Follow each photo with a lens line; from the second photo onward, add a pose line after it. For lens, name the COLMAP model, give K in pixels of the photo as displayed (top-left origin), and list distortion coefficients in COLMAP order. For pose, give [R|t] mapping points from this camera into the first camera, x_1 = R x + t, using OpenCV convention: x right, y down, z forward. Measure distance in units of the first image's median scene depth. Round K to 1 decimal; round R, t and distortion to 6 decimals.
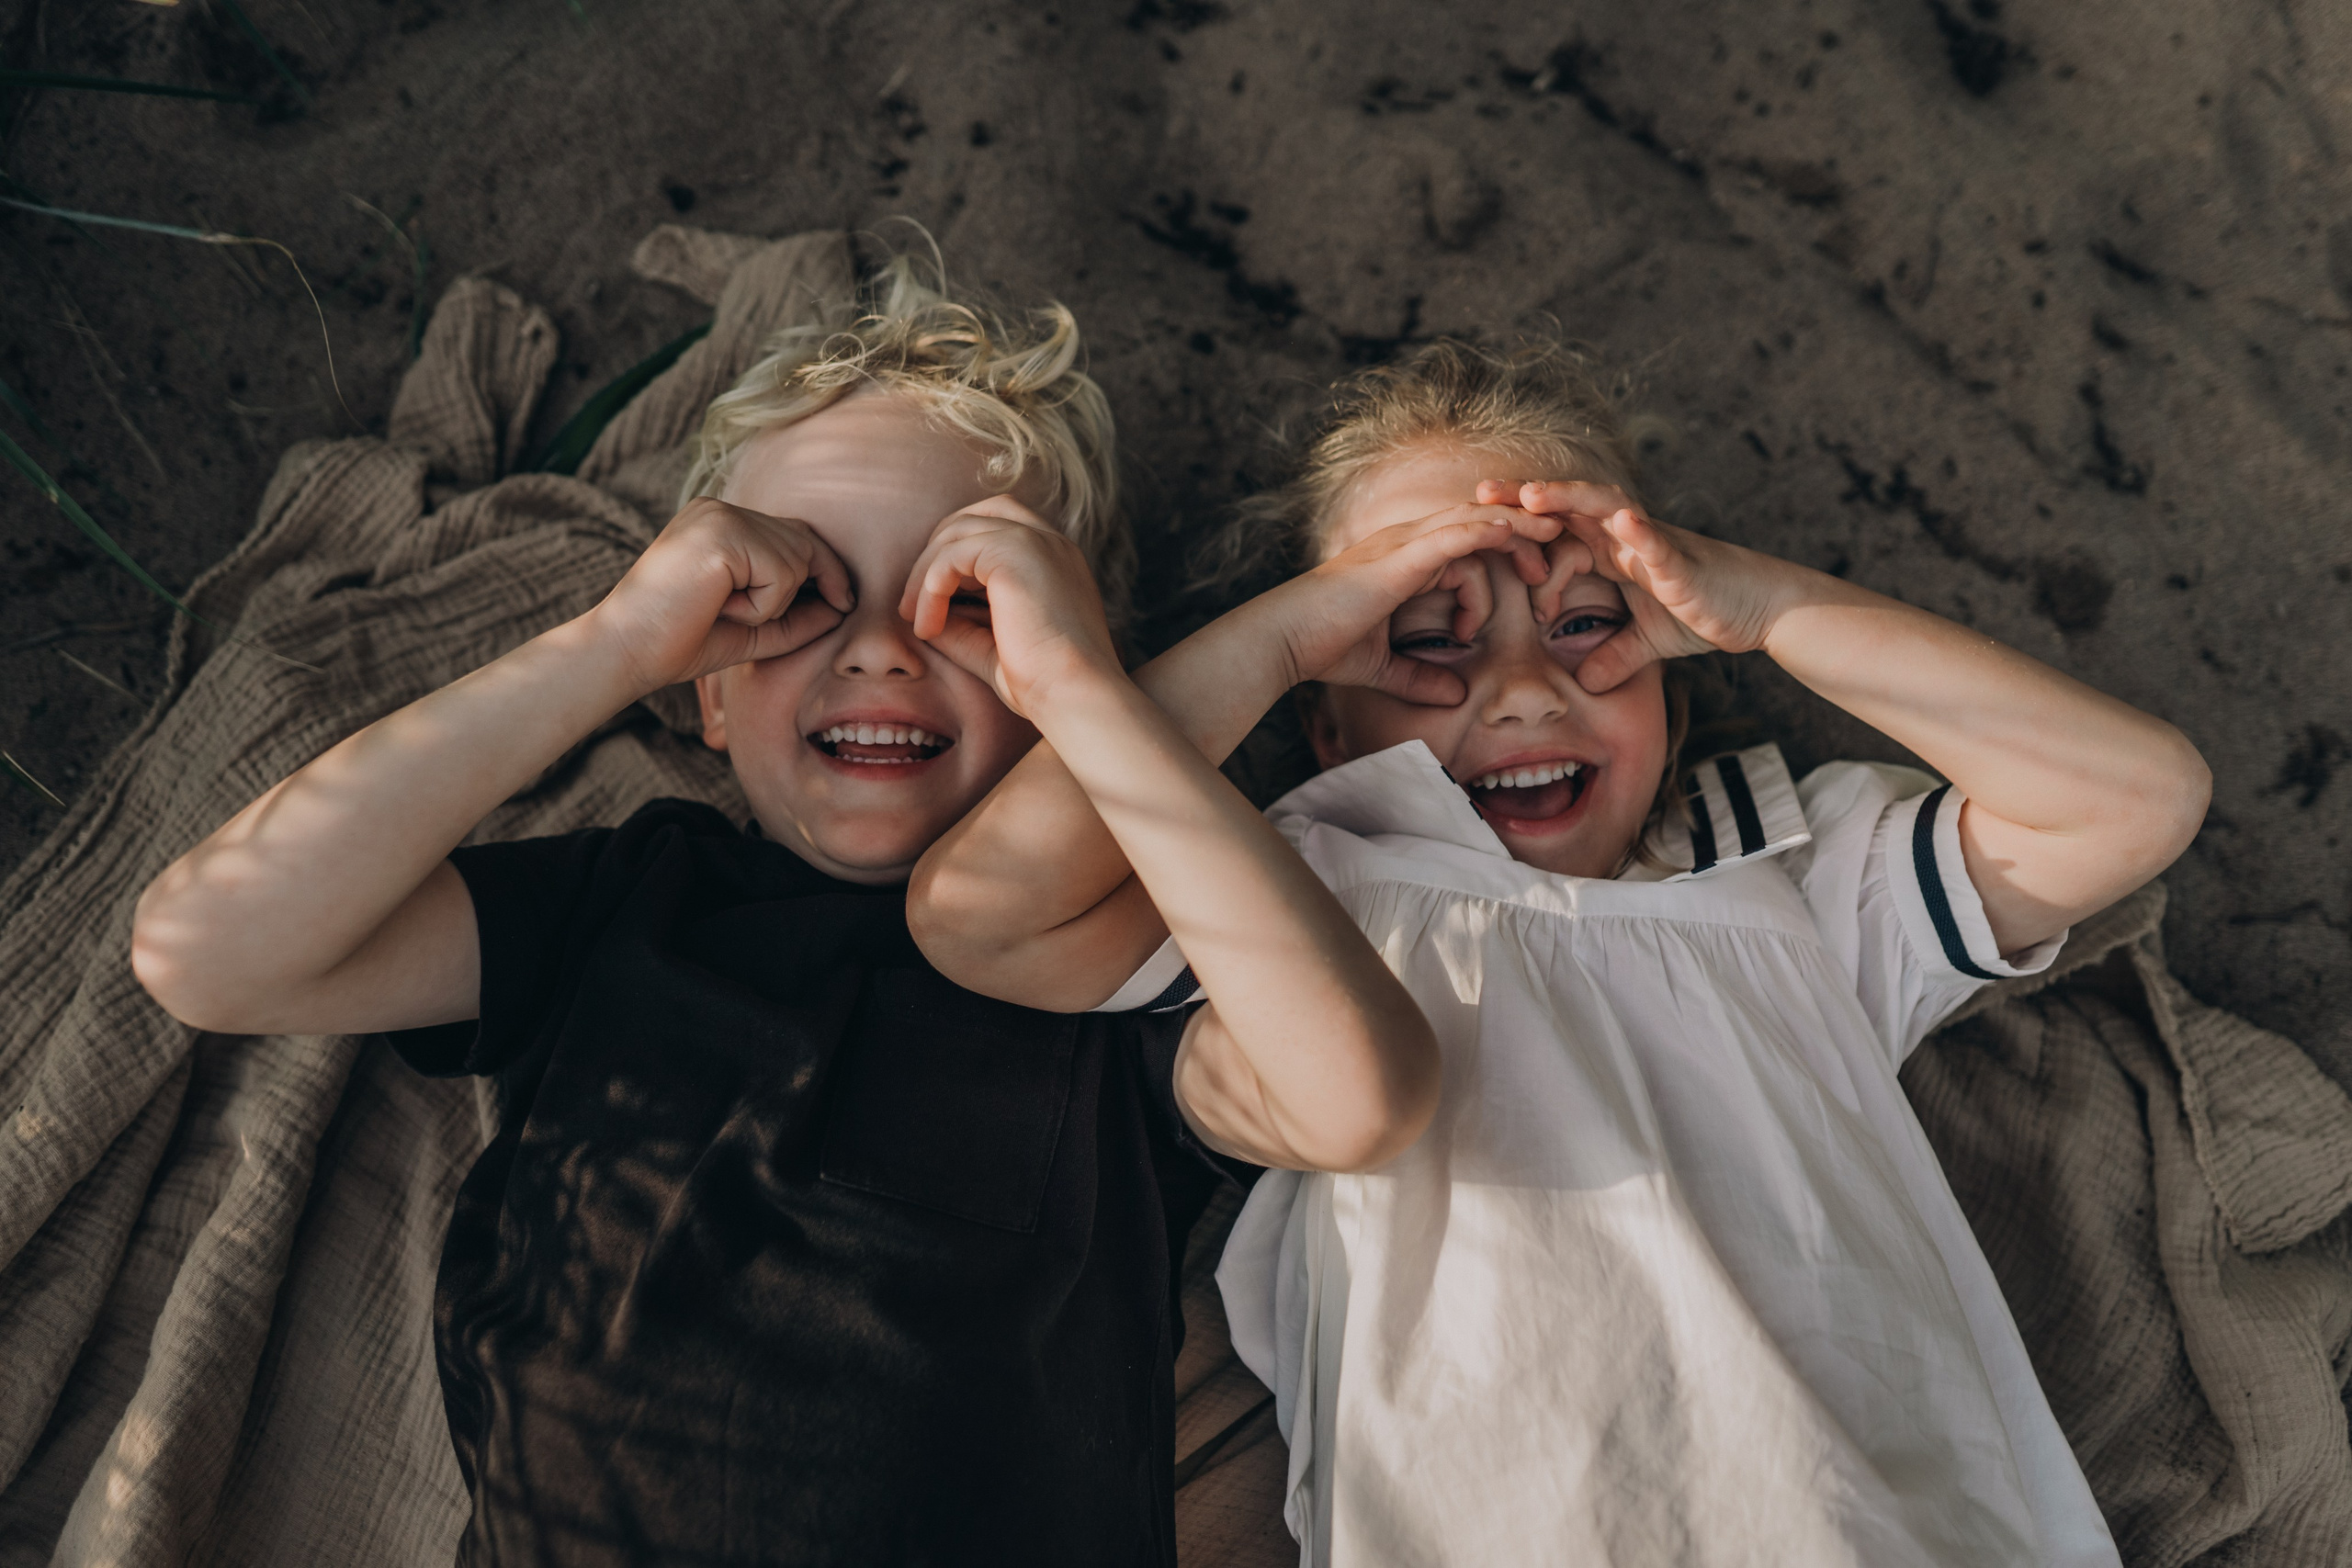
lens RADIAL K [[2320.4, 0, 1176.0], [0, 2320.4, 784.0], [0, 0, 1]] dist [-0.034514, 0.034906]
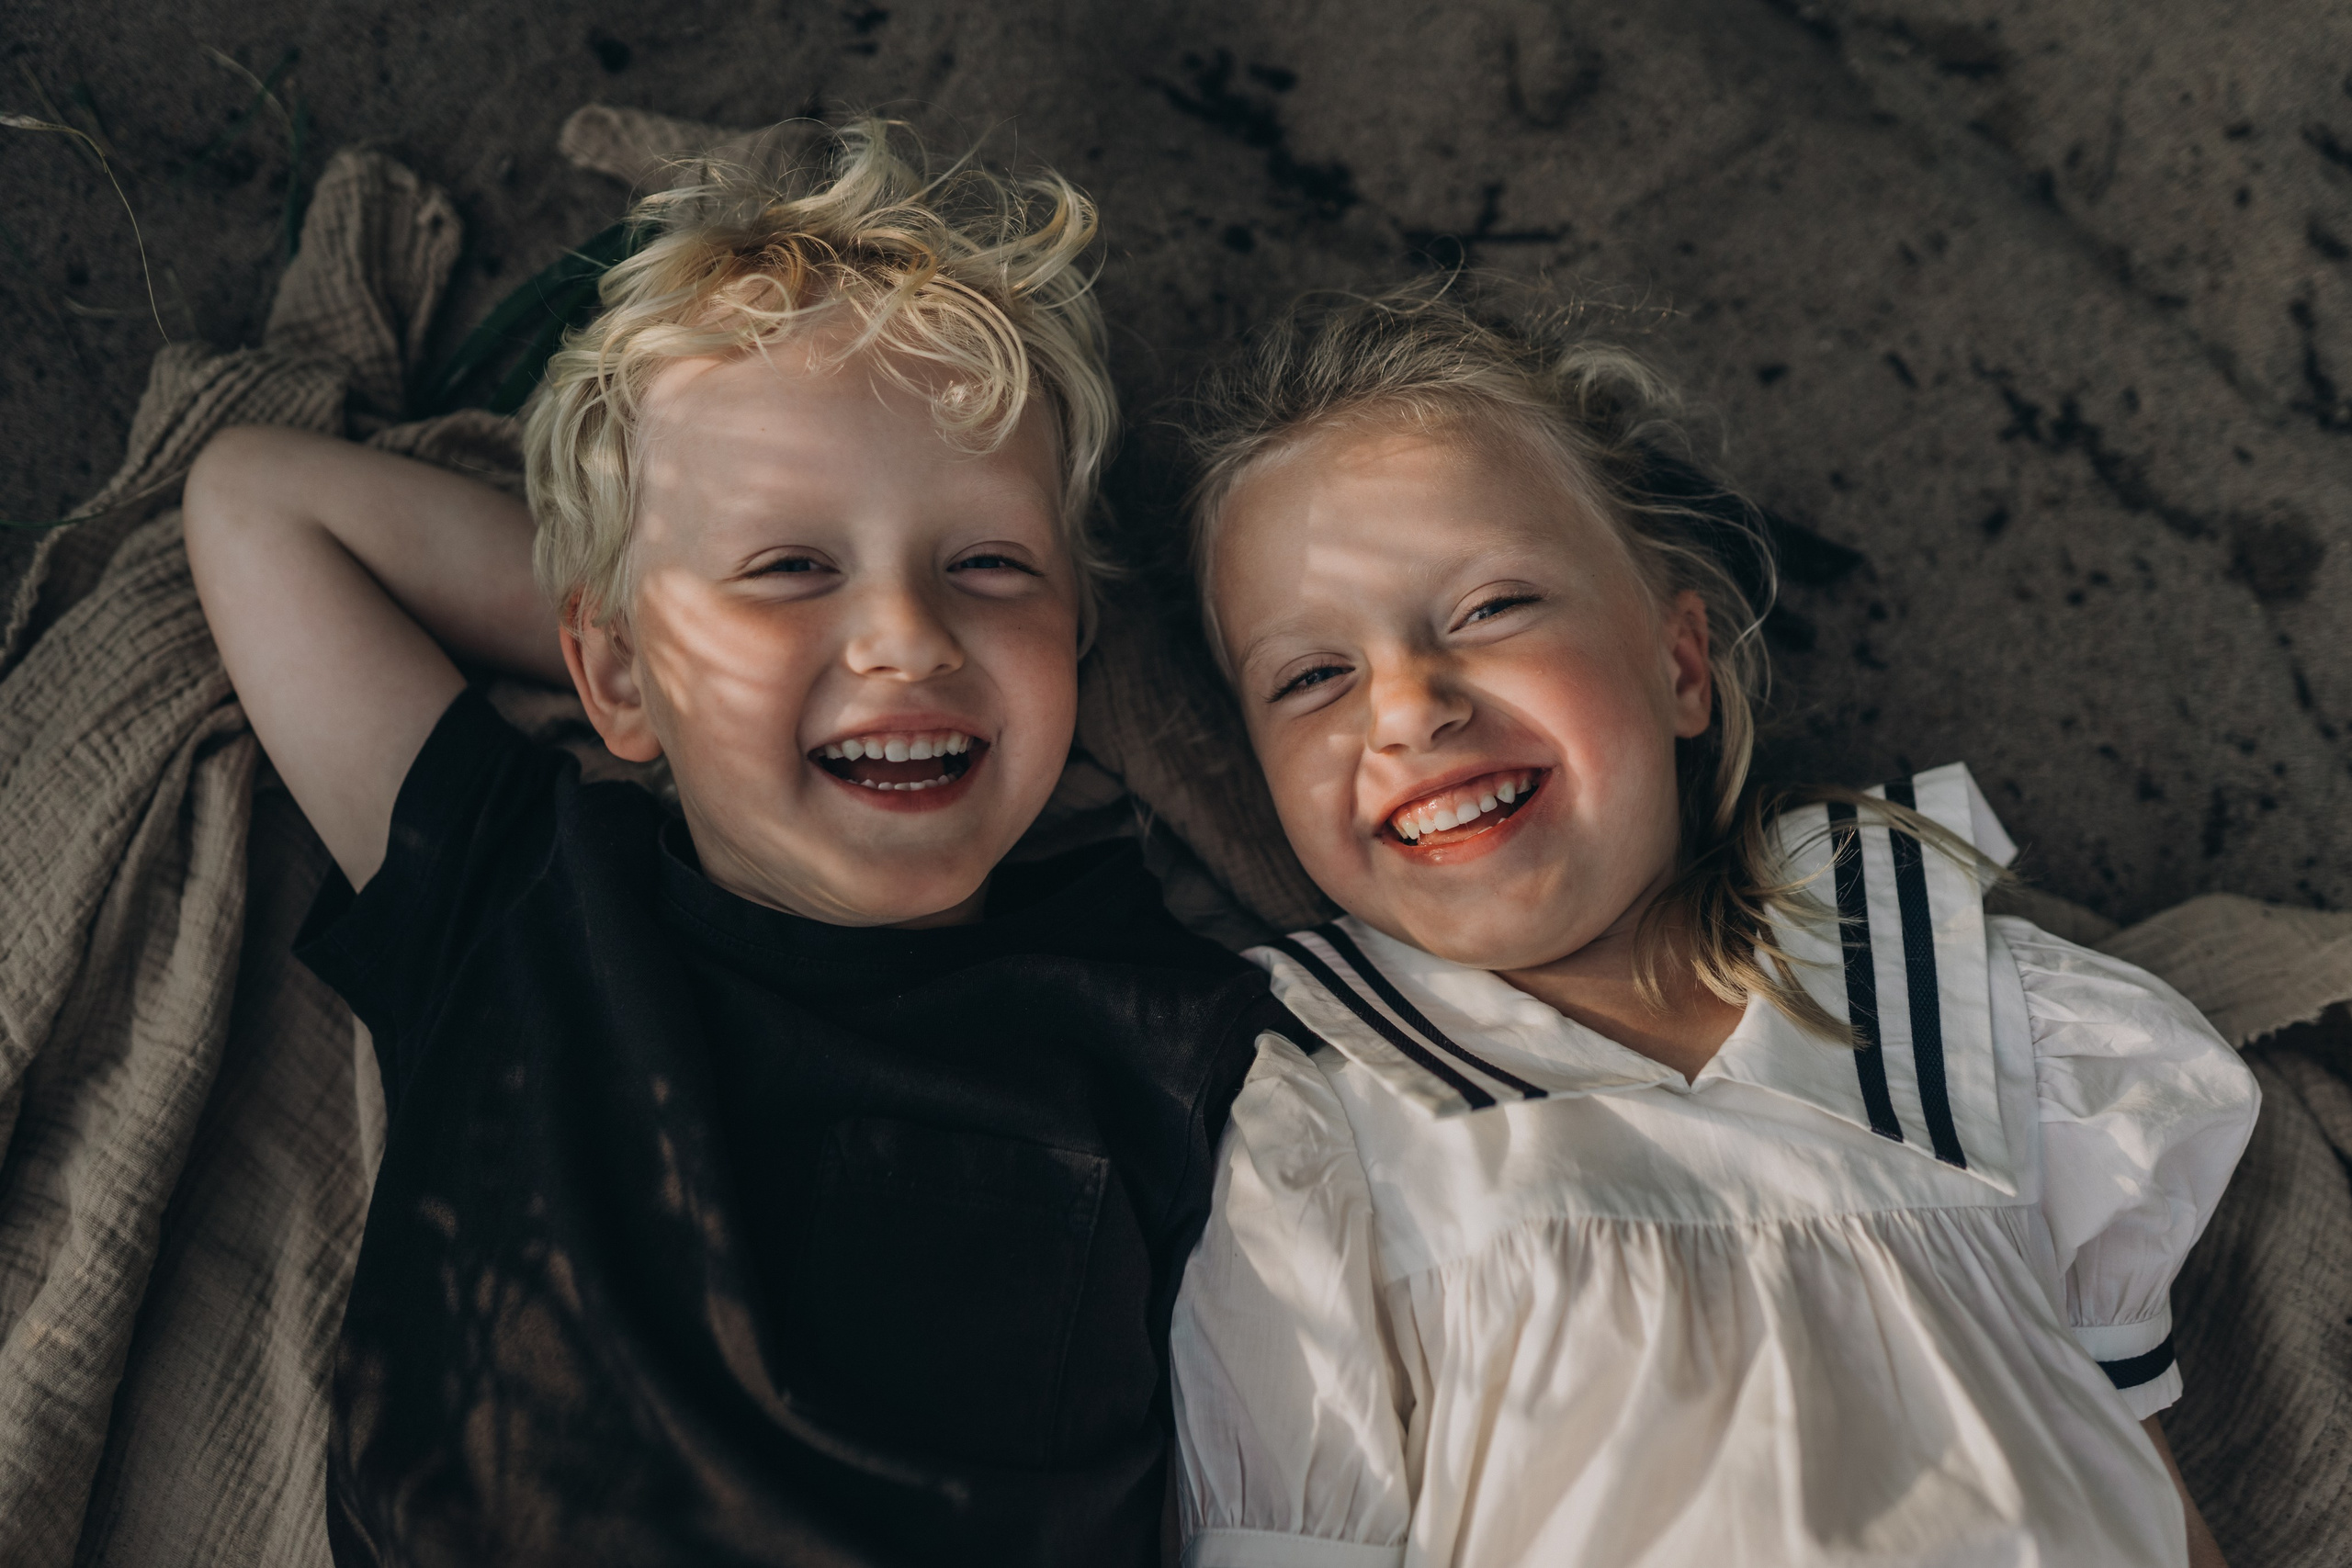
lens RADIAL K [[2320.4, 0, 1176.0], [0, 2320.4, 784.0], [0, 0, 1]] dist [-0.034514, 0.034906]
pose [[0.999893, 0.013254, -0.006171, -0.003508], [-0.012796, 0.997527, 0.069110, -0.052352], [0.007072, -0.069024, 0.997590, 0.157198]]
